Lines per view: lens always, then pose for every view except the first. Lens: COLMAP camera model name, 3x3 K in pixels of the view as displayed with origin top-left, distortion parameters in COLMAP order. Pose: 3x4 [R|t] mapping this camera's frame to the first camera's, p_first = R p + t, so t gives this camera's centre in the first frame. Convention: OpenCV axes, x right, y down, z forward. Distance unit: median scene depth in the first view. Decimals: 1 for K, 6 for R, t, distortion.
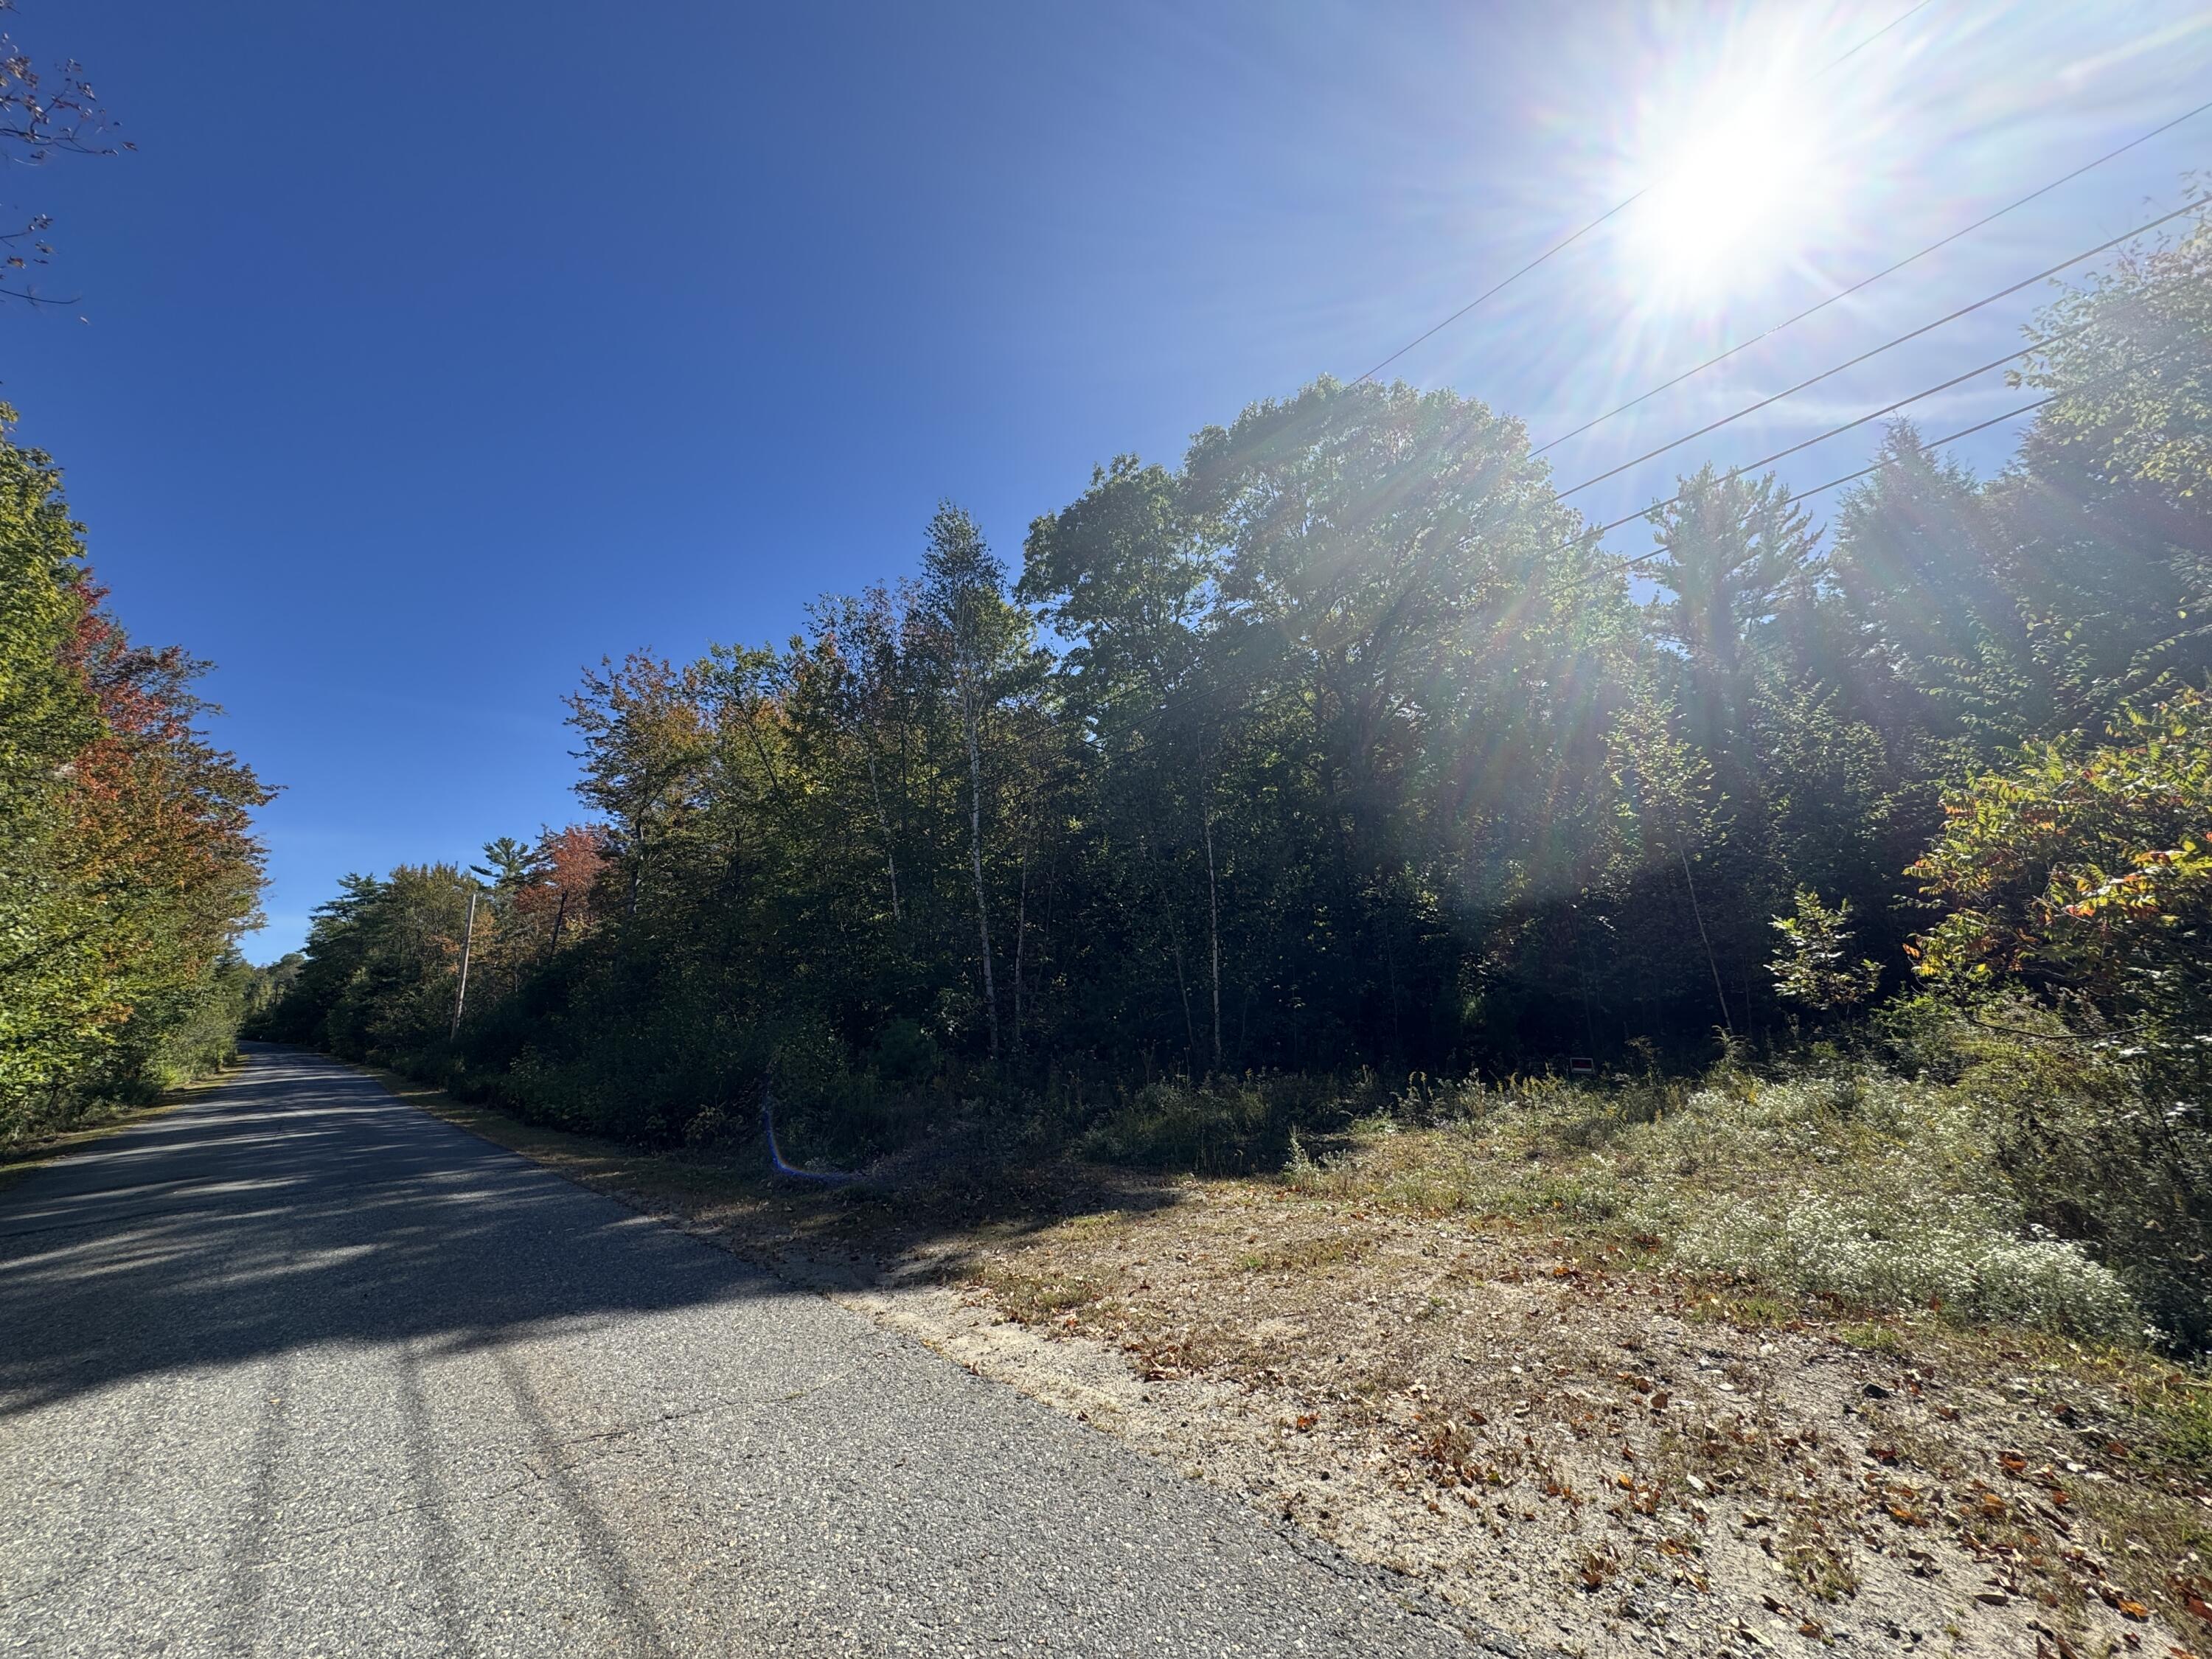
lens RADIAL K [[867.9, 0, 1100.0], [0, 867.9, 830.5], [0, 0, 1]] dist [-0.000548, 0.000447]
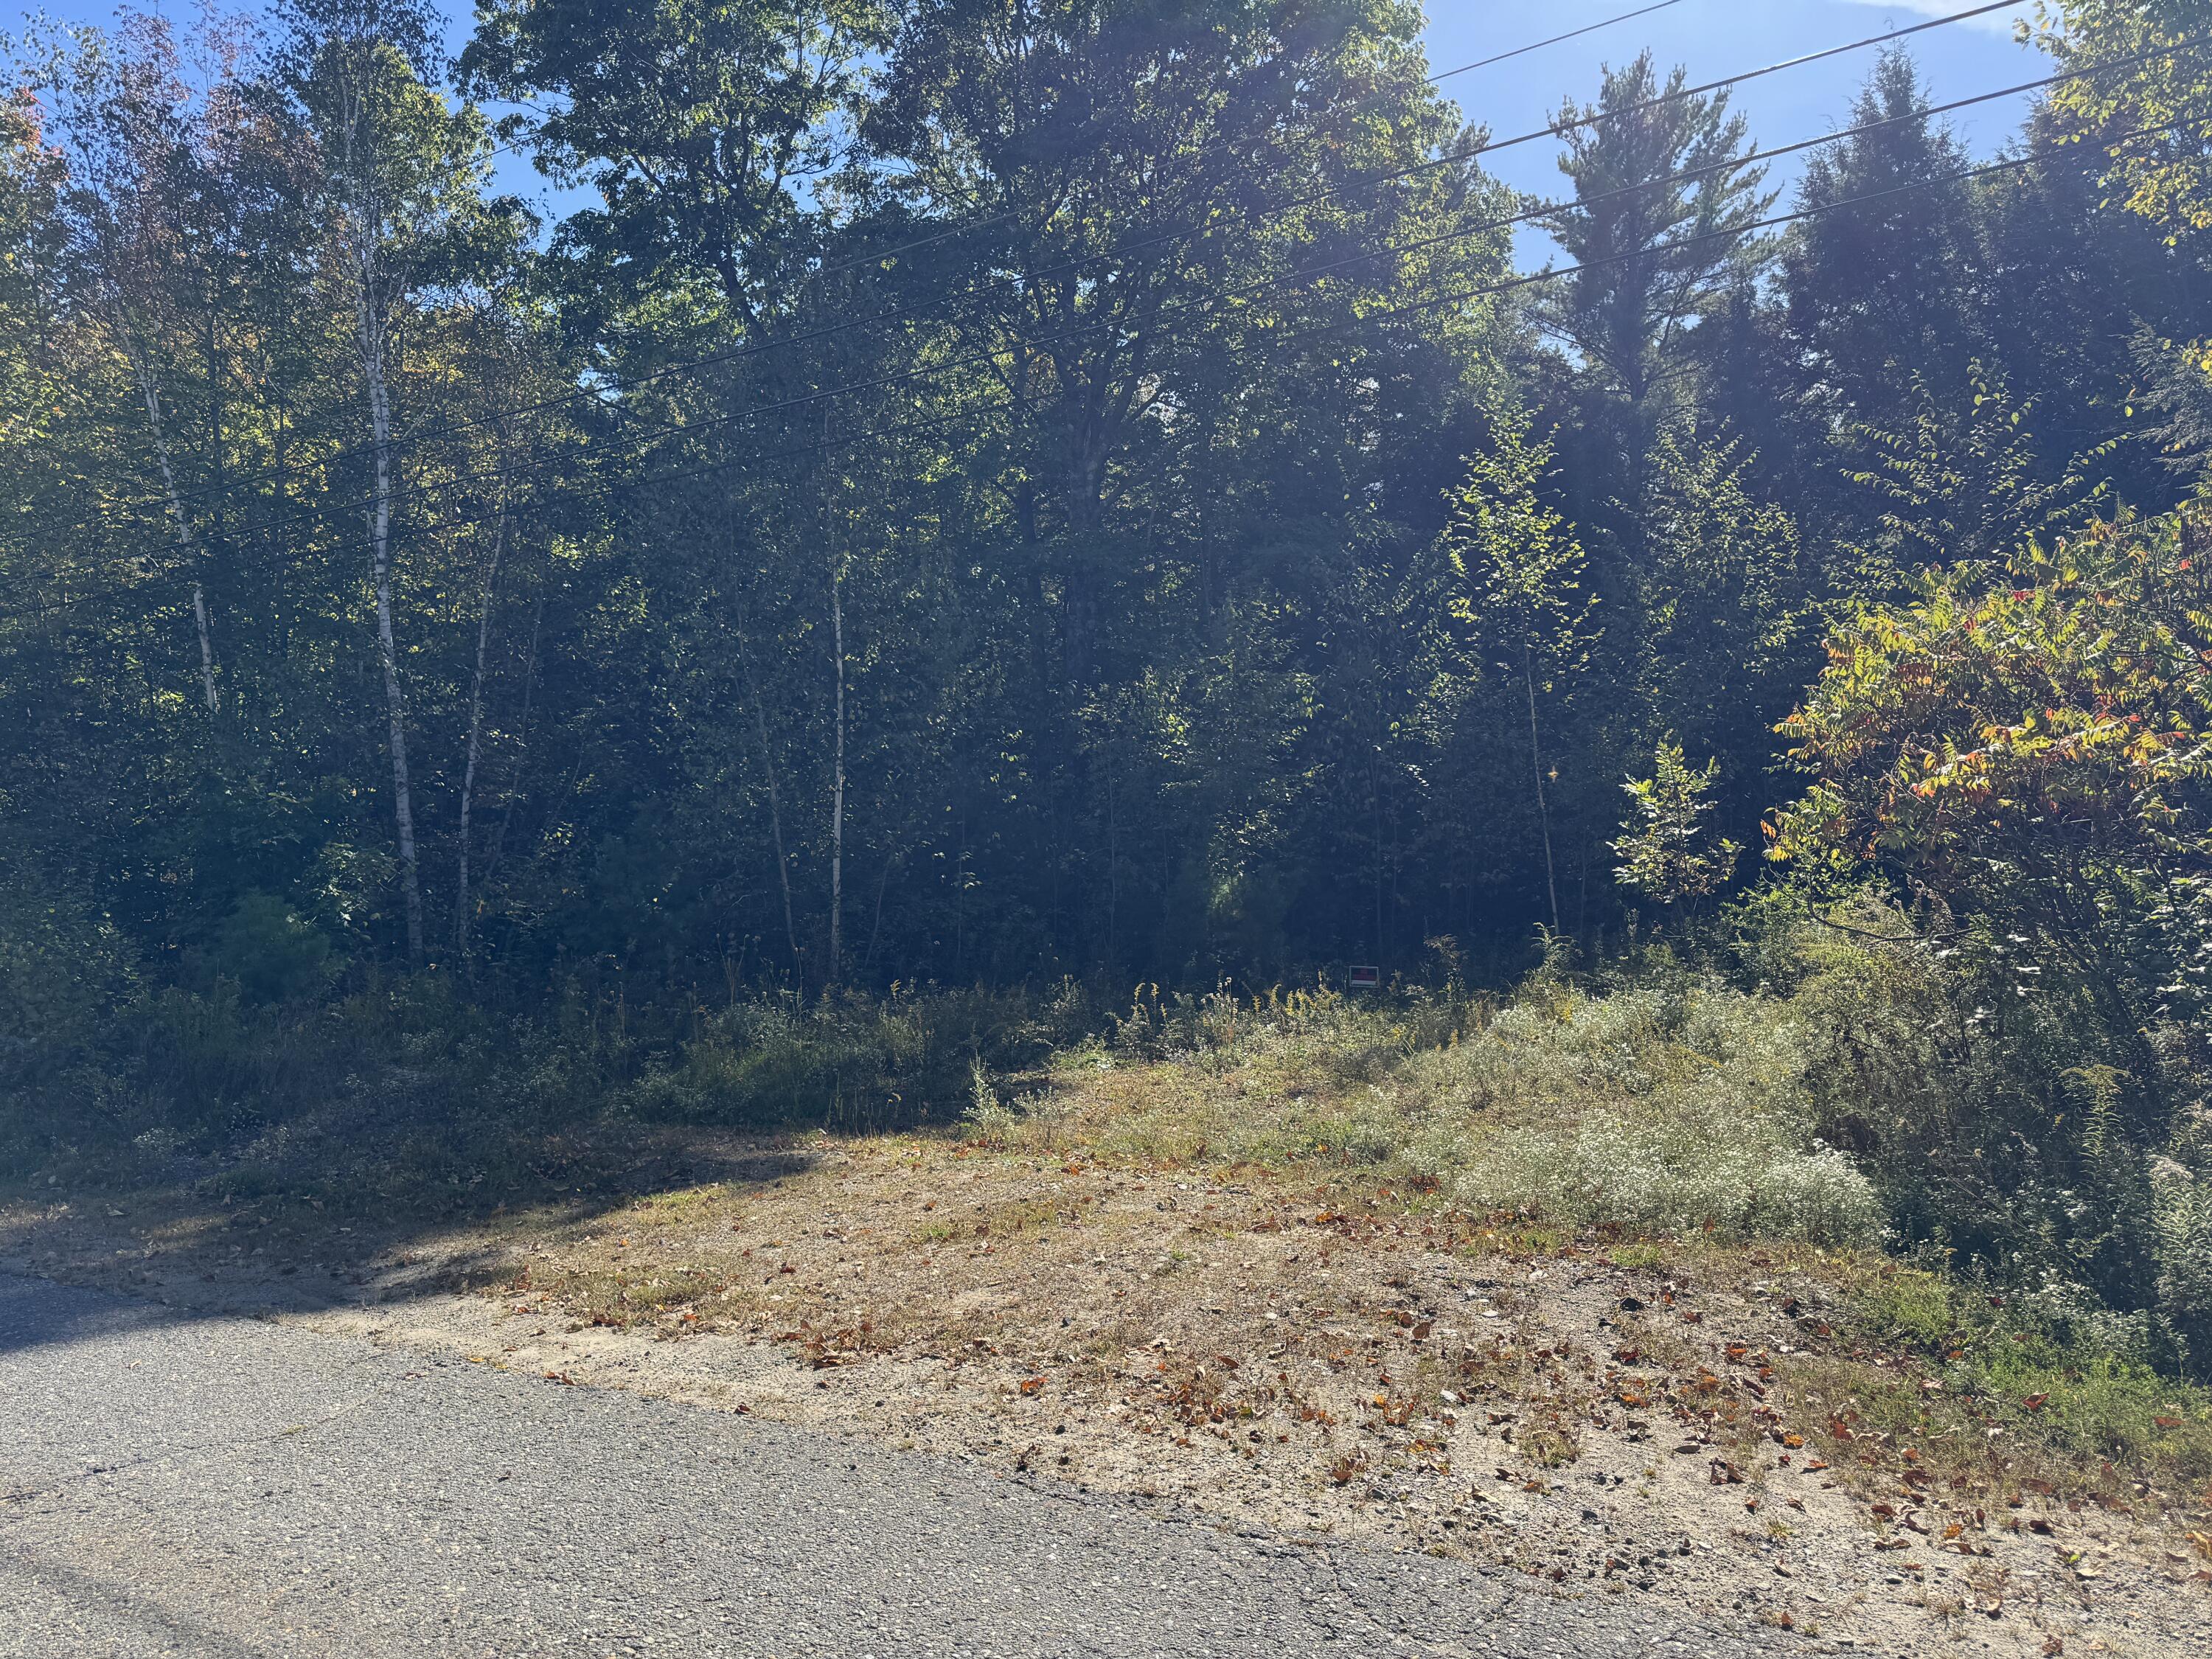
lens RADIAL K [[1524.2, 0, 1061.6], [0, 1524.2, 833.5], [0, 0, 1]] dist [0.115082, -0.176998]
pose [[0.954585, 0.028358, 0.296585, -0.084522], [-0.076912, 0.985174, 0.153351, -0.023223], [-0.287839, -0.169198, 0.942614, -0.132811]]
